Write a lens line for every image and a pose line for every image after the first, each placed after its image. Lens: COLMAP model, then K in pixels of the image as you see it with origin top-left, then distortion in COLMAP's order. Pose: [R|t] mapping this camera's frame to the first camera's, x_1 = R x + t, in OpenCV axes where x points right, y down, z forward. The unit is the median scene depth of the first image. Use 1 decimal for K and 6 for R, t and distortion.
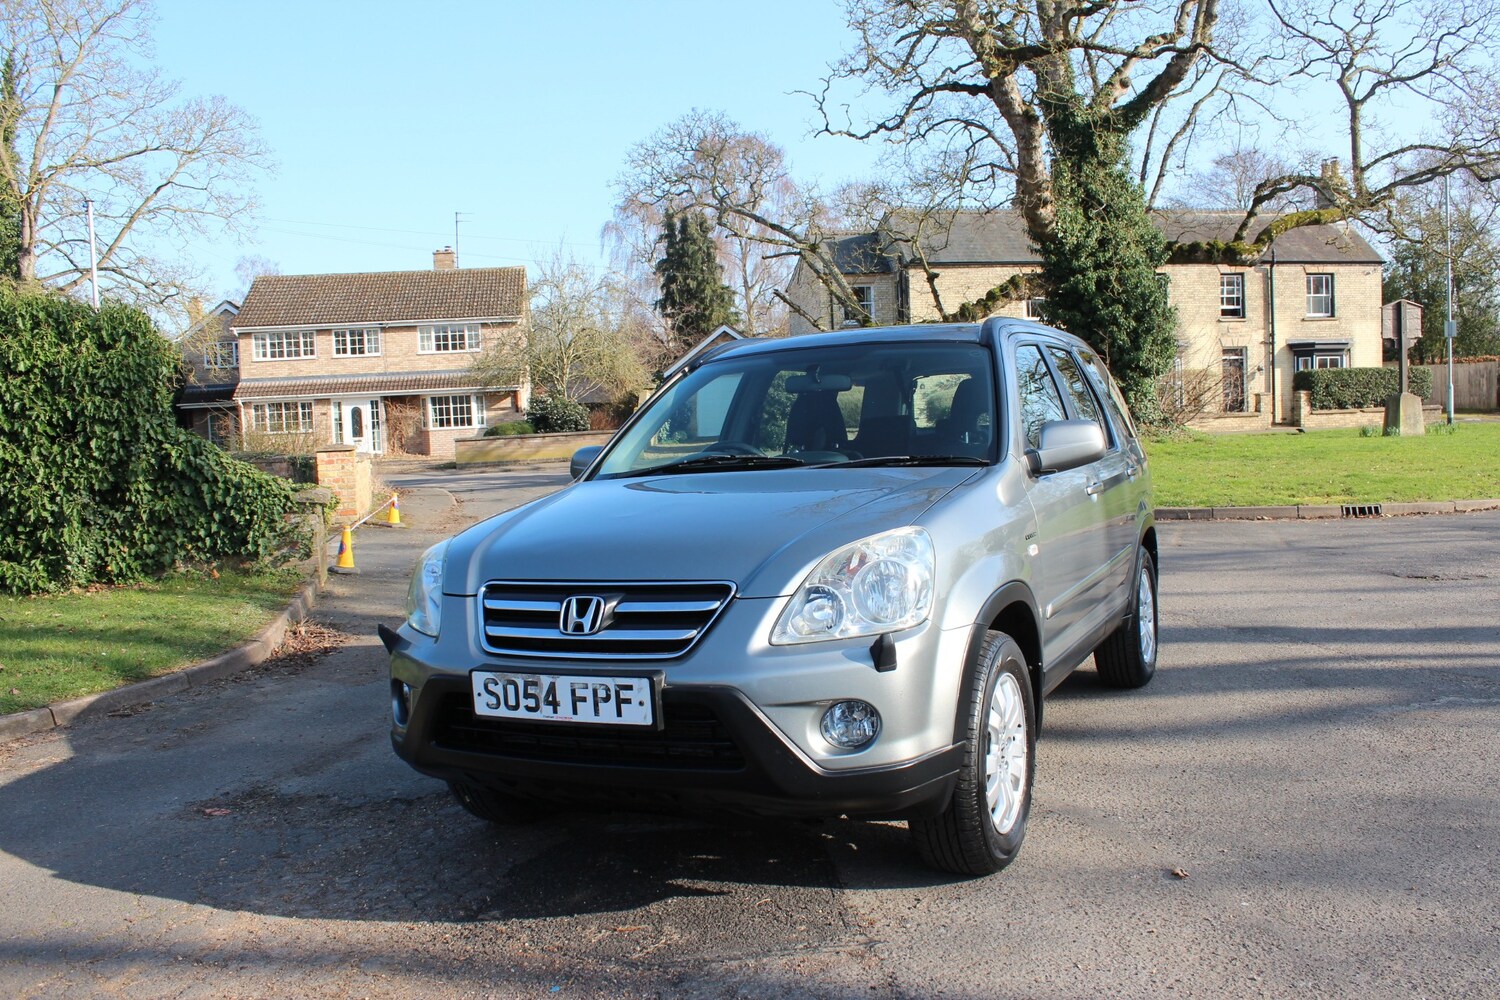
lens RADIAL K [[1261.7, 0, 768.4], [0, 1261.7, 507.0], [0, 0, 1]] dist [-0.164591, 0.140932]
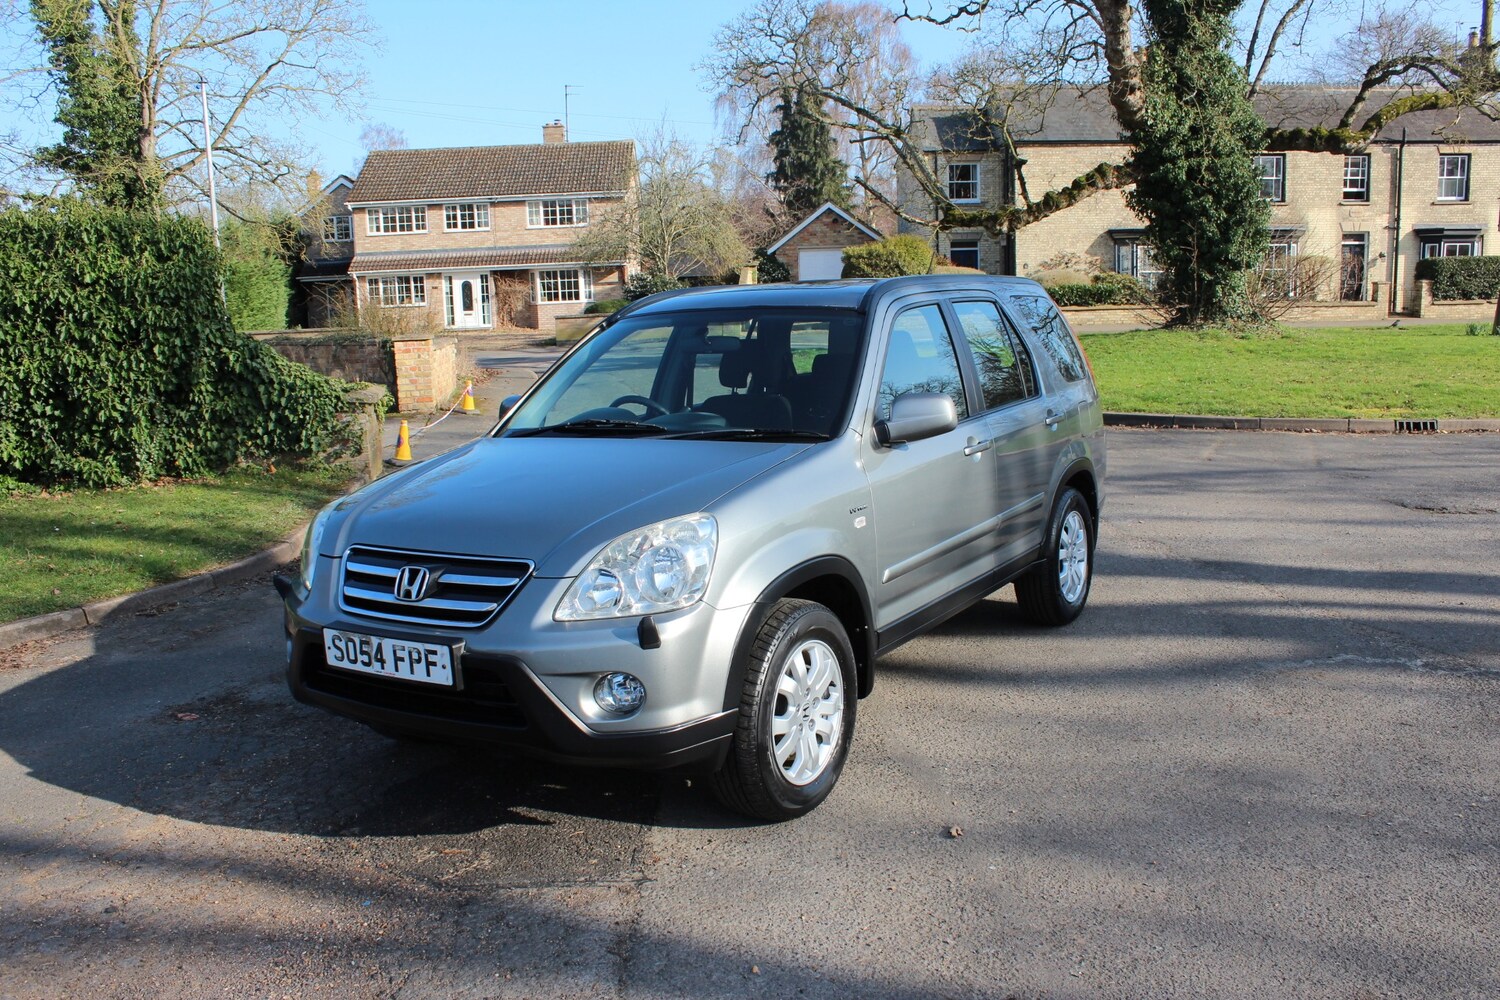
lens RADIAL K [[1261.7, 0, 766.7], [0, 1261.7, 512.8], [0, 0, 1]] dist [-0.164591, 0.140932]
pose [[0.994625, 0.027771, -0.099747, 0.126249], [-0.016767, 0.993844, 0.109510, -0.047733], [0.102174, -0.107249, 0.988968, -0.037878]]
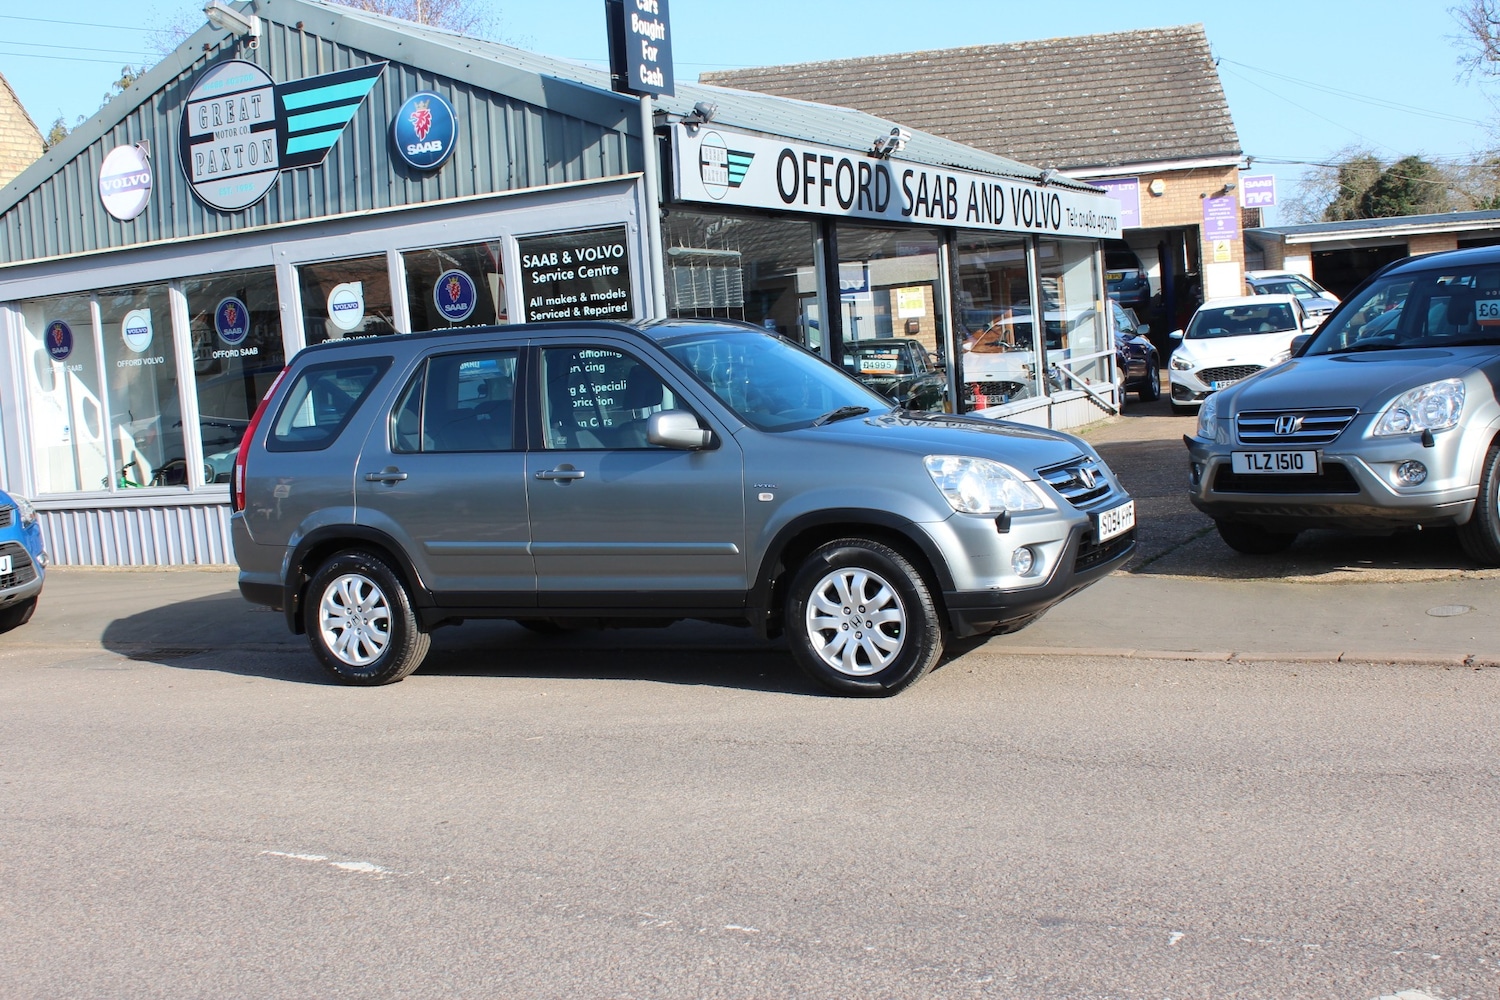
lens RADIAL K [[1640.9, 0, 753.3], [0, 1640.9, 496.5], [0, 0, 1]] dist [-0.049107, 0.000000]
pose [[0.870143, 0.006240, -0.492759, 0.187516], [0.033026, 0.996933, 0.070944, -0.007961], [0.491691, -0.078006, 0.867269, -0.806048]]
